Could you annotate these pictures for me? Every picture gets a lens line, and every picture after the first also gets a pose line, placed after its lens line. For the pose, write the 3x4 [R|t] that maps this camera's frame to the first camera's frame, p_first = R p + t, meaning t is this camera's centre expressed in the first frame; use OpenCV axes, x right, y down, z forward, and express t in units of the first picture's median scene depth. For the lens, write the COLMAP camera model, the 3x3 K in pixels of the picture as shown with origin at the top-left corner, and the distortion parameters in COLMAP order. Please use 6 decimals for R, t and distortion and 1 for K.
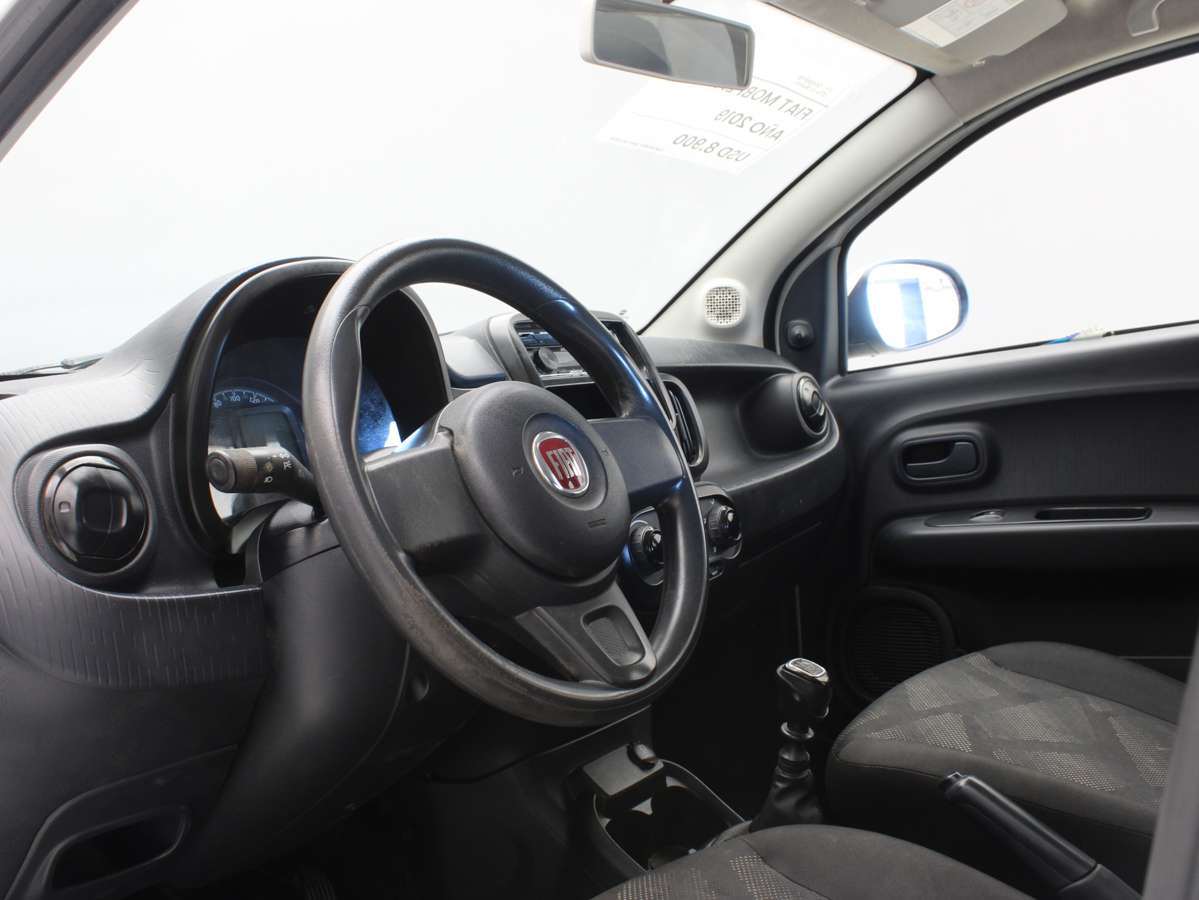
lens RADIAL K [[1190.4, 0, 599.5], [0, 1190.4, 450.0], [0, 0, 1]] dist [-0.159431, 0.142312]
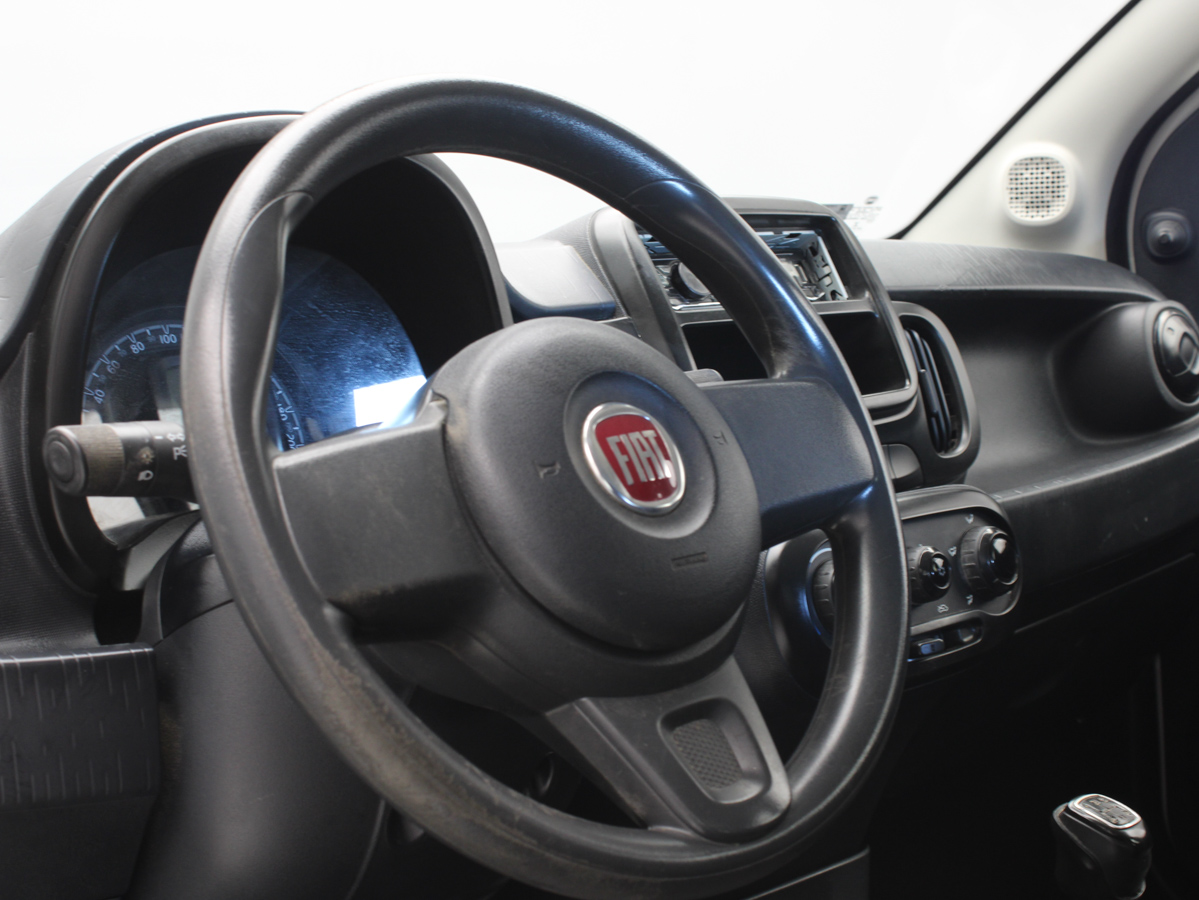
lens RADIAL K [[1845.7, 0, 599.5], [0, 1845.7, 450.0], [0, 0, 1]] dist [-0.044282, 0.026858]
pose [[0.984472, 0.019633, -0.174439, 0.103880], [-0.016193, 0.999646, 0.021121, -0.010748], [0.174792, -0.017969, 0.984441, 0.082651]]
